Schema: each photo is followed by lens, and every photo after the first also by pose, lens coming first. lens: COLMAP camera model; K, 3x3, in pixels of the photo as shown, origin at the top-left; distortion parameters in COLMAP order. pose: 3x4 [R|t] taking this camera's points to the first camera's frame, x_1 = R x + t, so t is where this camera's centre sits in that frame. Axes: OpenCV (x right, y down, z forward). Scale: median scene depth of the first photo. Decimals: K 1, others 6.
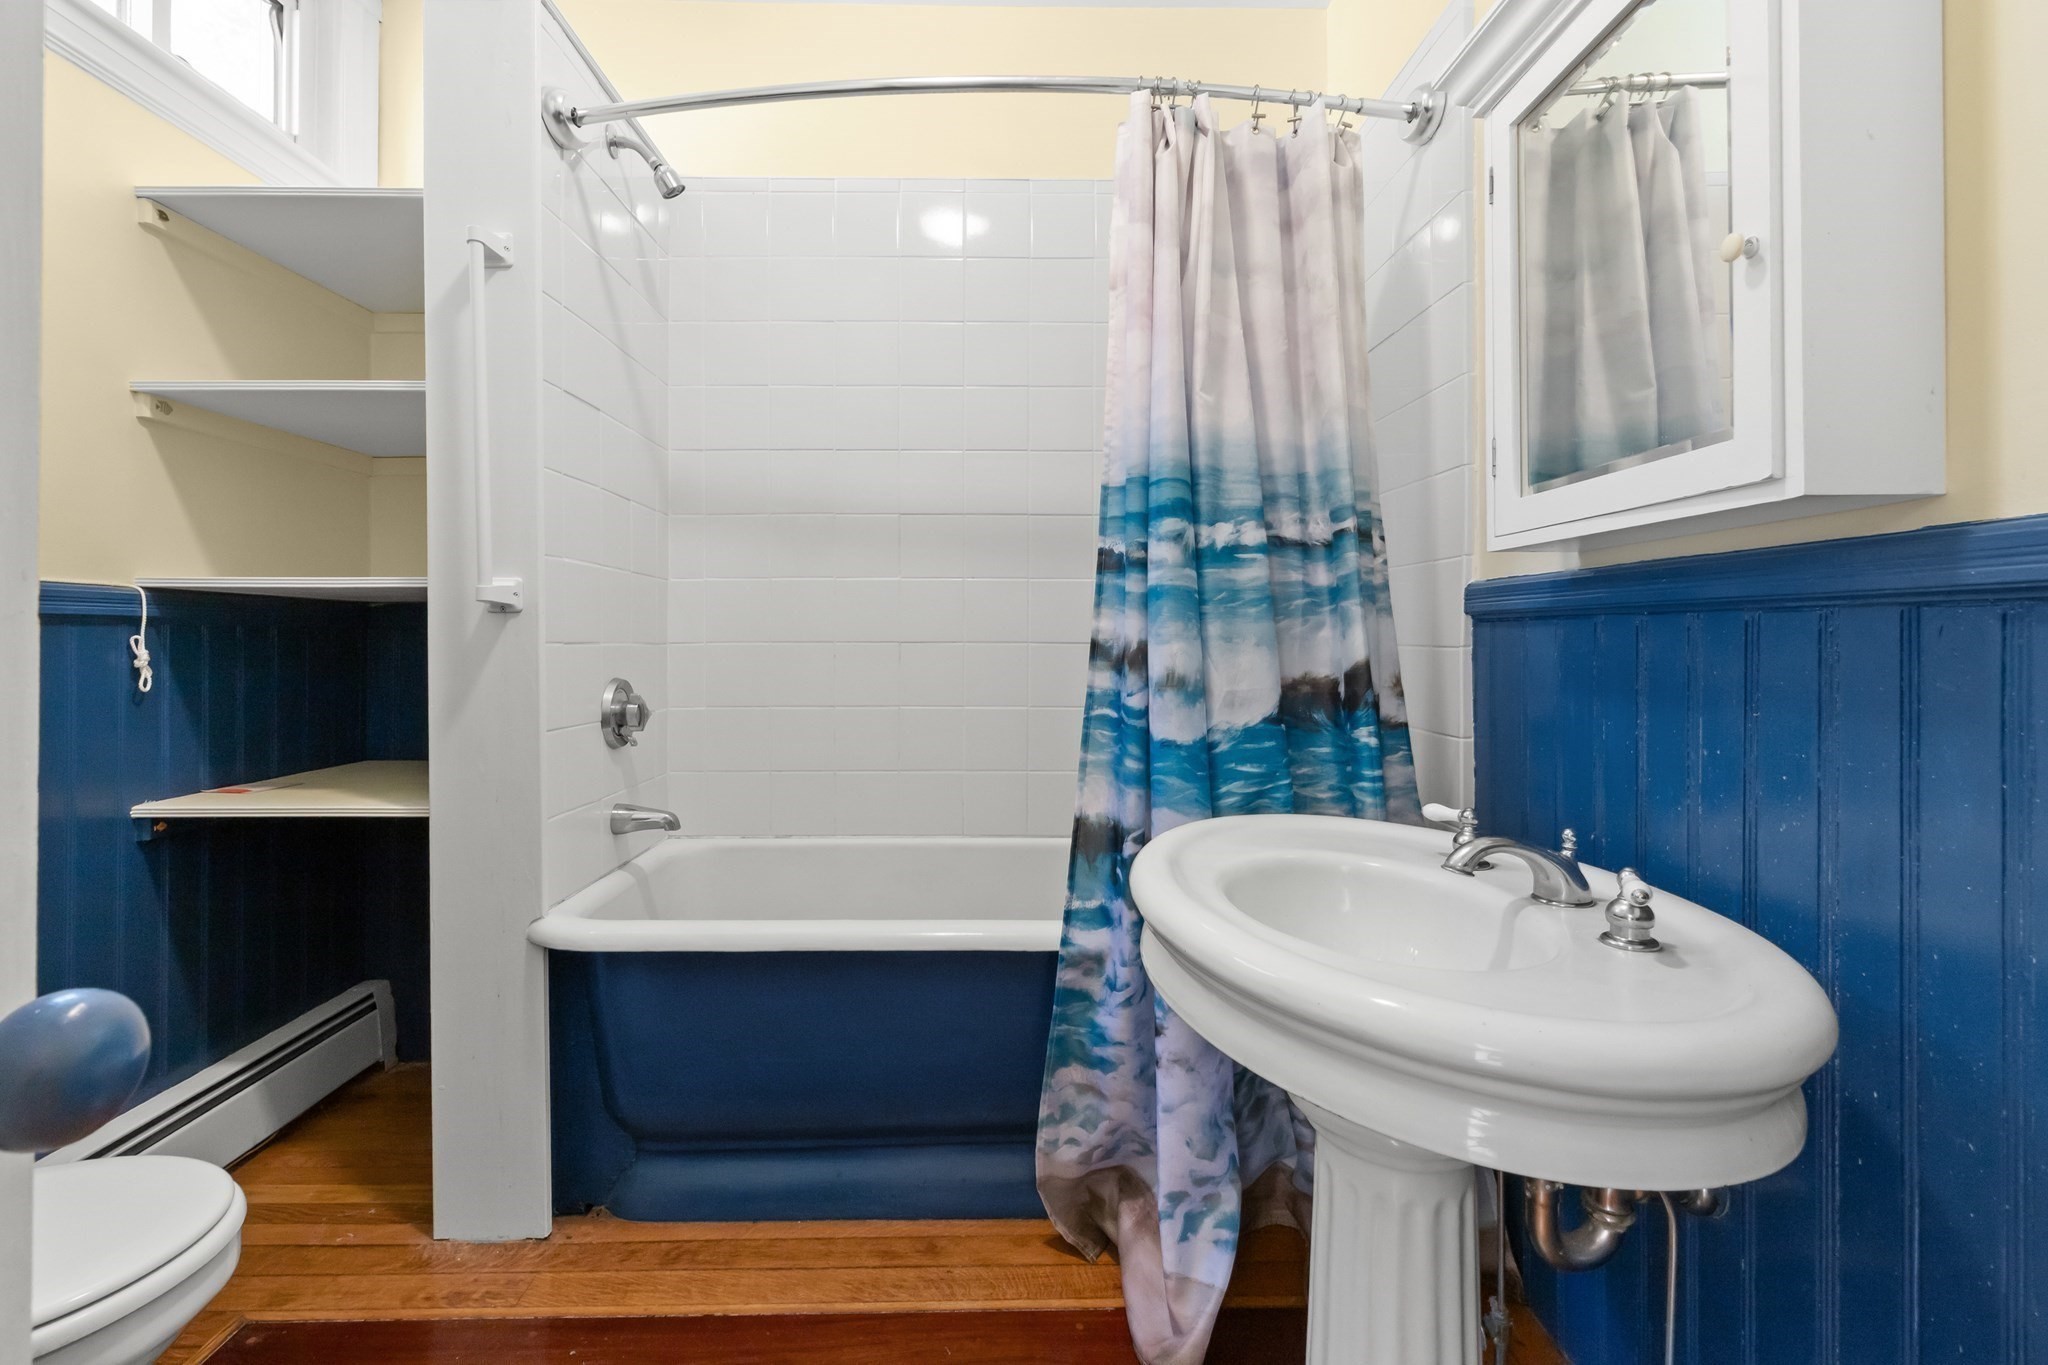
lens RADIAL K [[931.7, 0, 1018.6], [0, 931.7, 642.1], [0, 0, 1]] dist [0.000692, -0.000249]
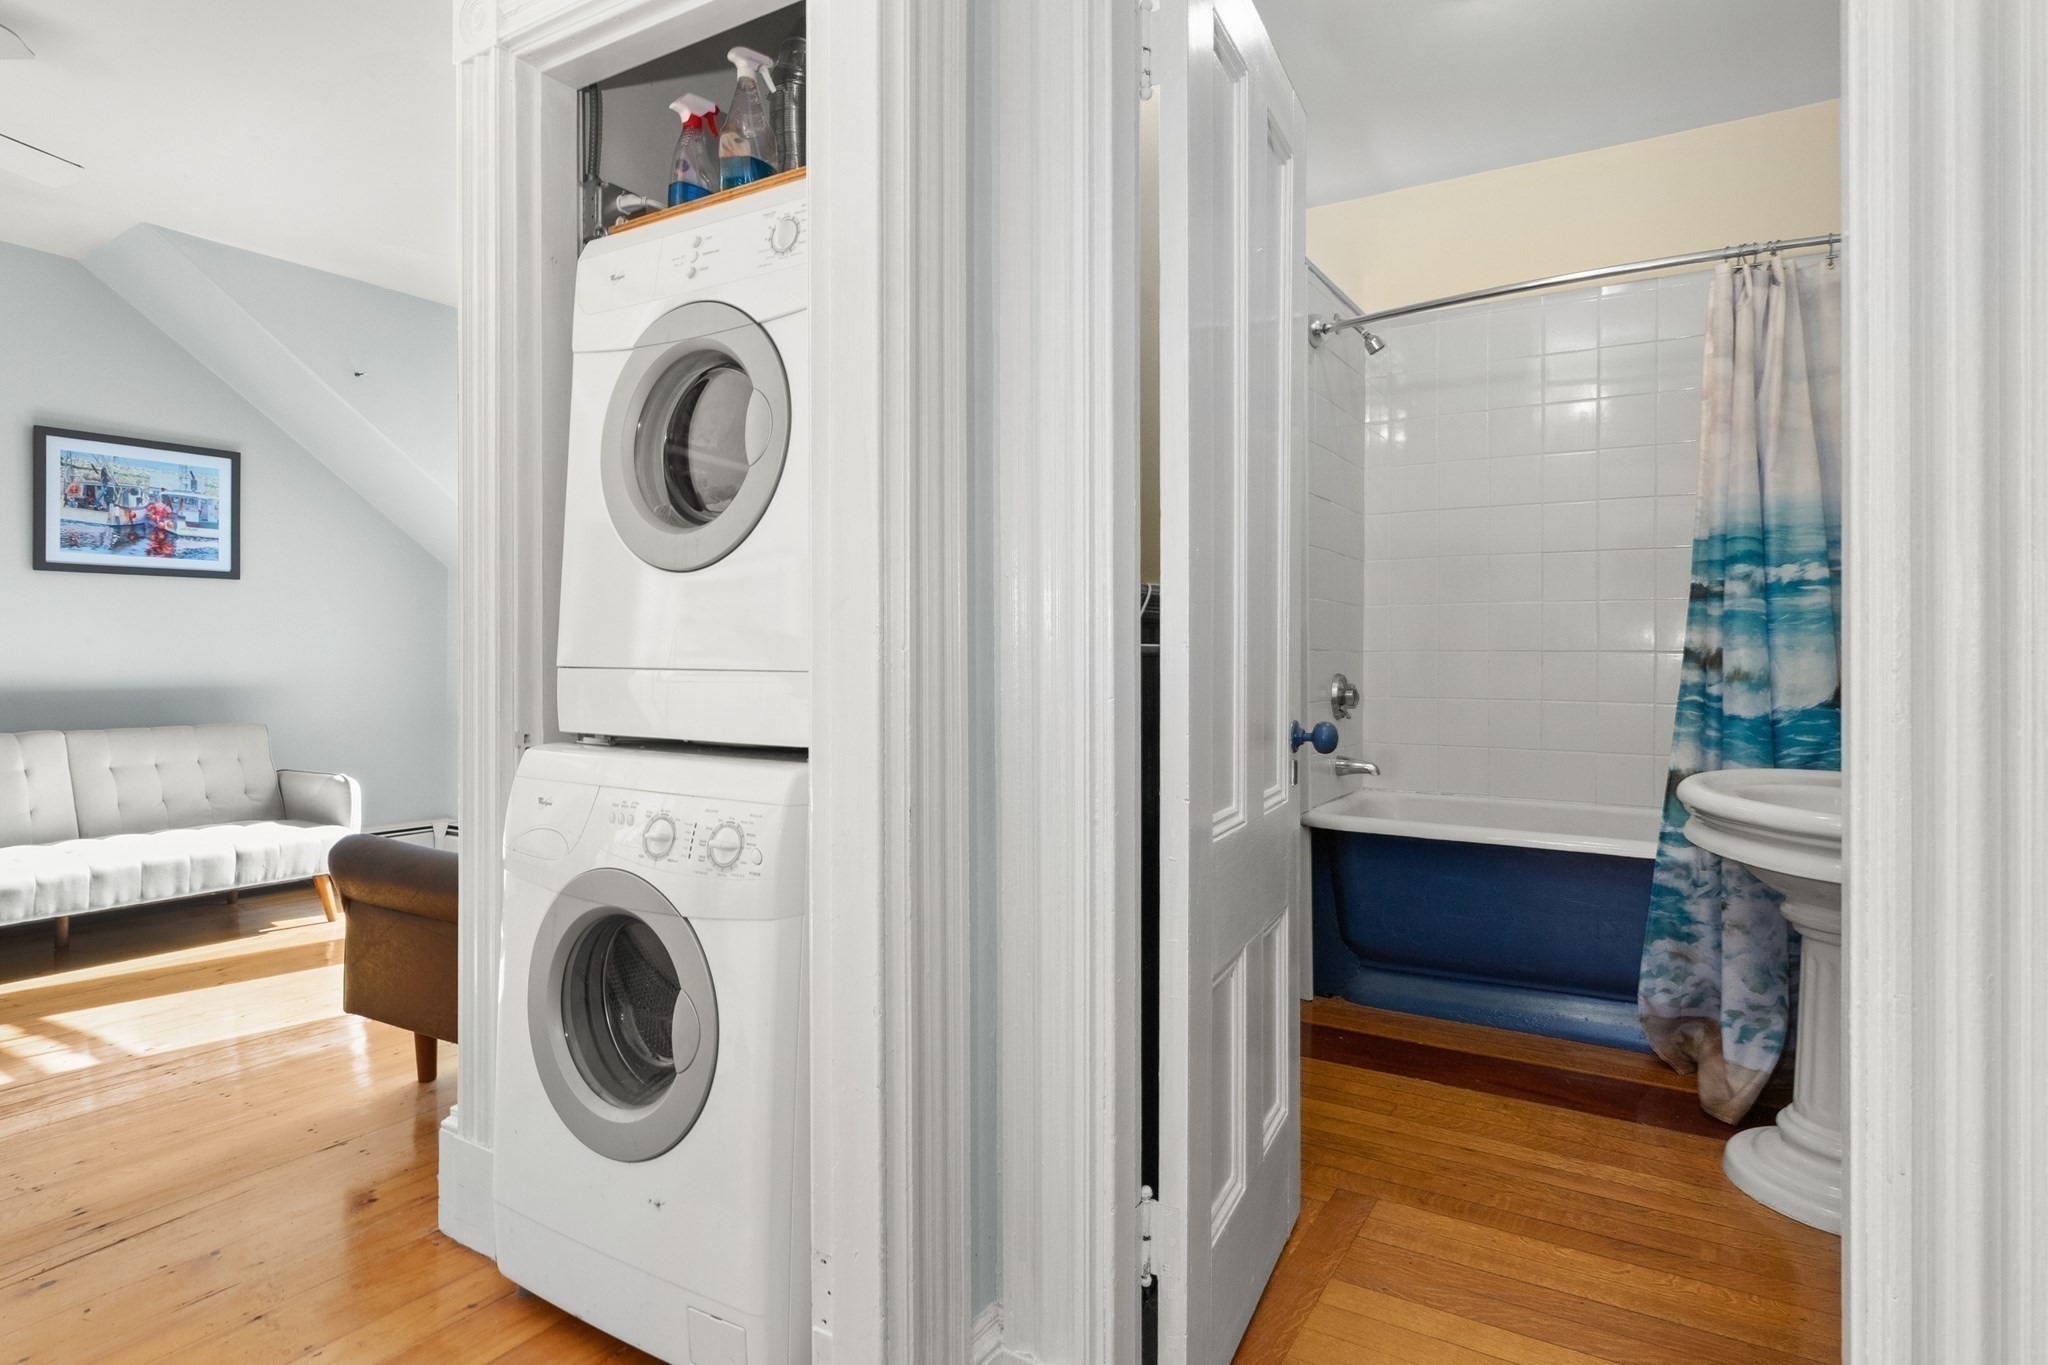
lens RADIAL K [[1121.2, 0, 1018.5], [0, 1121.2, 665.9], [0, 0, 1]] dist [-0.004759, -0.000490]
pose [[0.841098, 0.004964, -0.540859, 0.153662], [0.001943, 0.999924, 0.012199, 0.002293], [0.540879, -0.011311, 0.841025, -1.045055]]
